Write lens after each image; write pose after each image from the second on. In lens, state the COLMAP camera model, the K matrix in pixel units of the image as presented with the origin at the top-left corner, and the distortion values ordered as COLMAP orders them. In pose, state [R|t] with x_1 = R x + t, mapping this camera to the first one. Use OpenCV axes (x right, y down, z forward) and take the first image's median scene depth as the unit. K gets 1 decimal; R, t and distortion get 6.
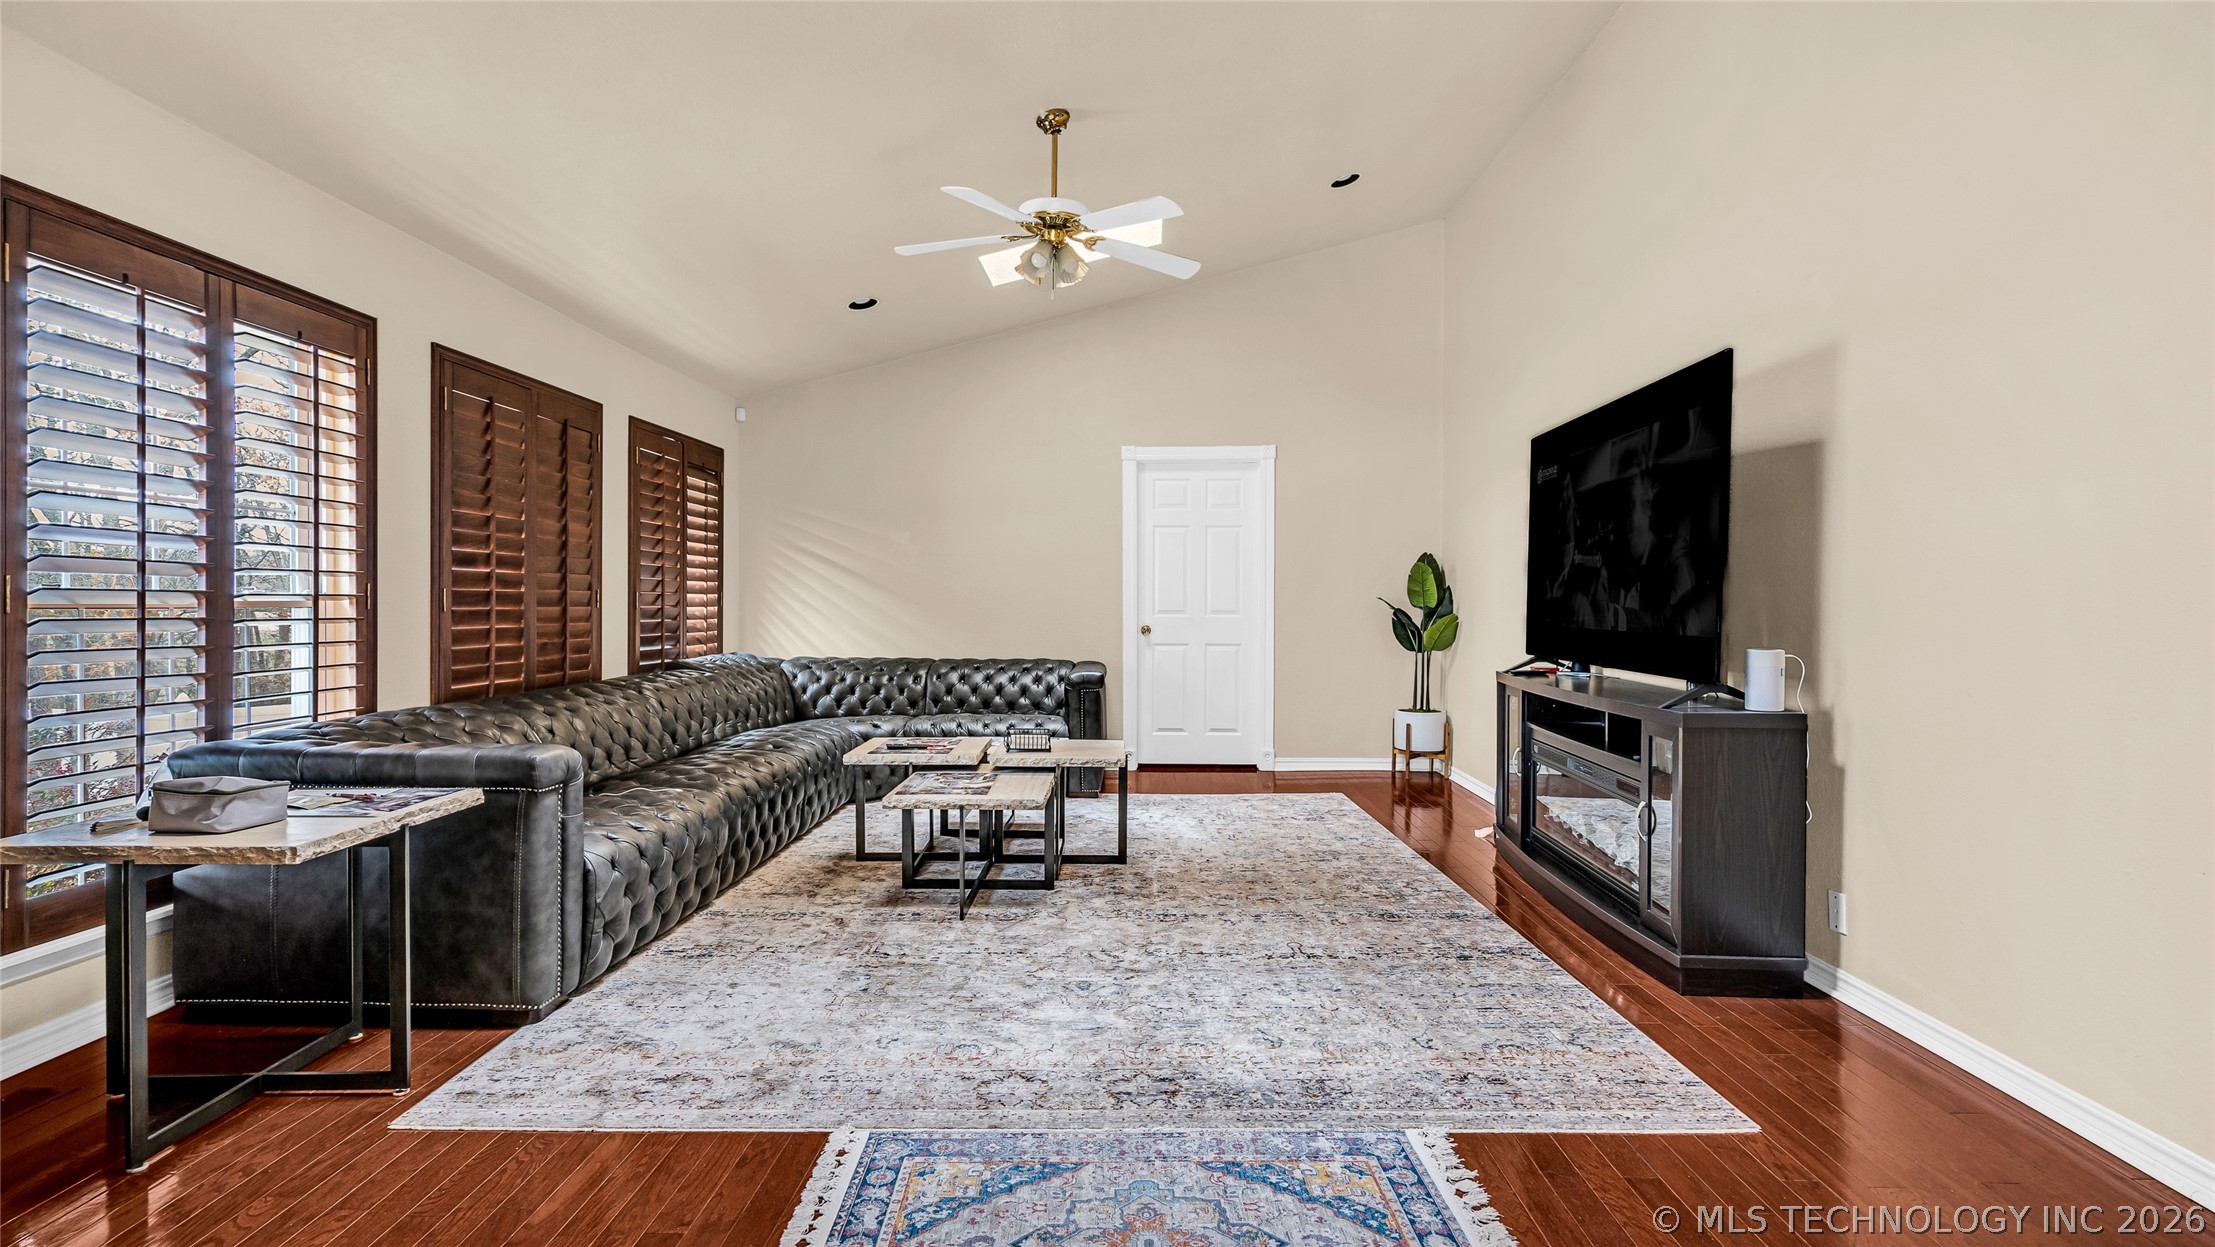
lens RADIAL K [[1044.4, 0, 1100.4], [0, 1044.4, 616.9], [0, 0, 1]] dist [-0.000488, 0.000410]
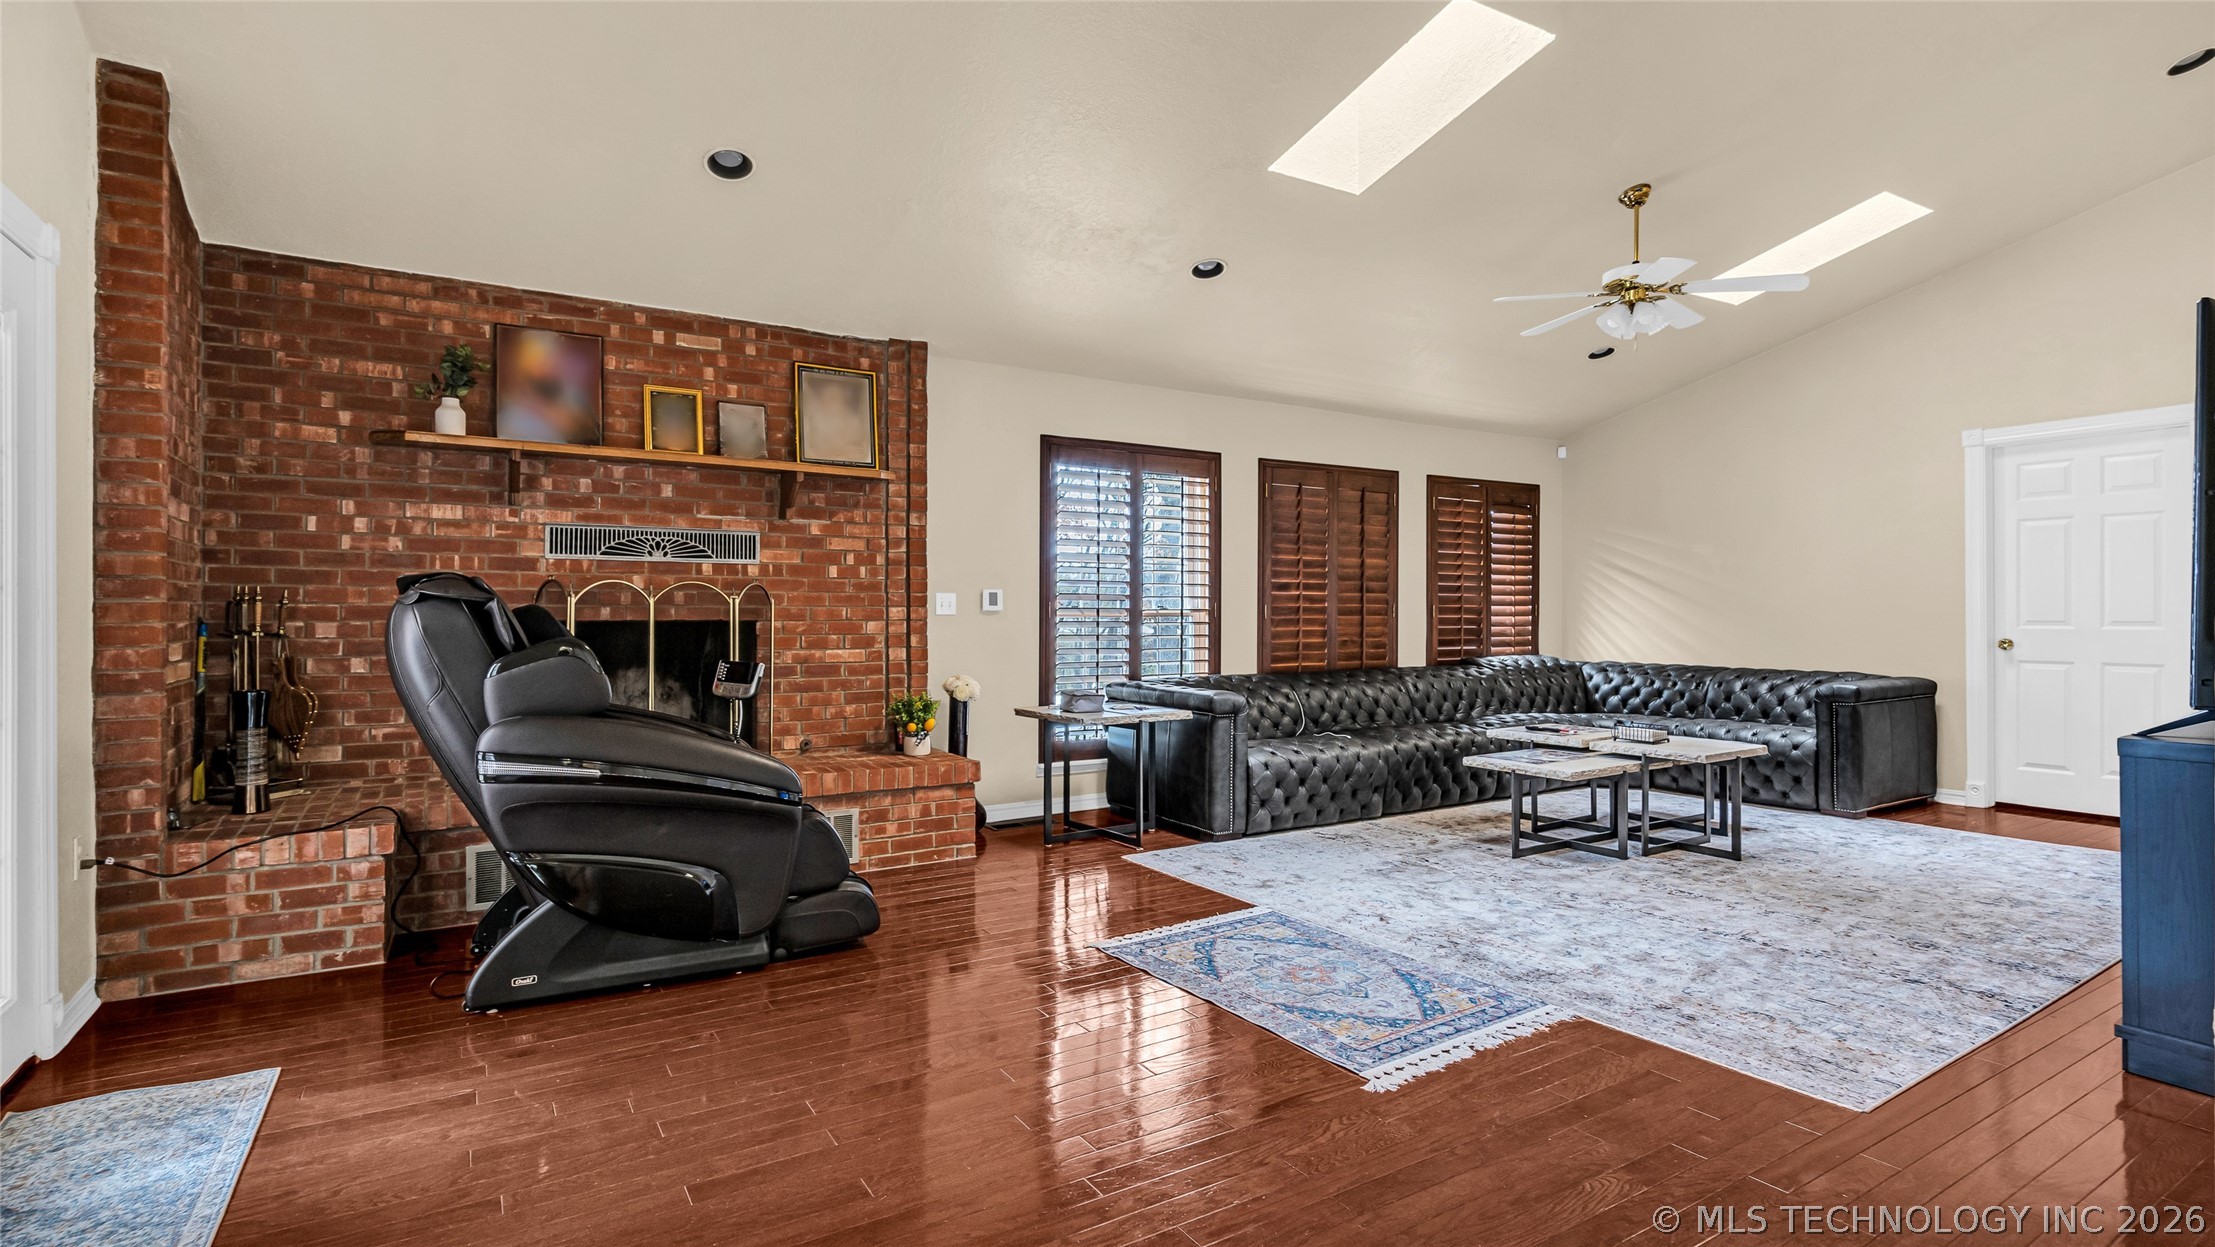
lens RADIAL K [[1044.4, 0, 1111.2], [0, 1044.4, 617.9], [0, 0, 1]] dist [-0.000488, 0.000410]
pose [[0.558308, 0.001323, -0.829633, 0.572557], [-0.008840, 0.999951, -0.004354, 0.002482], [0.829587, 0.009765, 0.558293, -0.117871]]
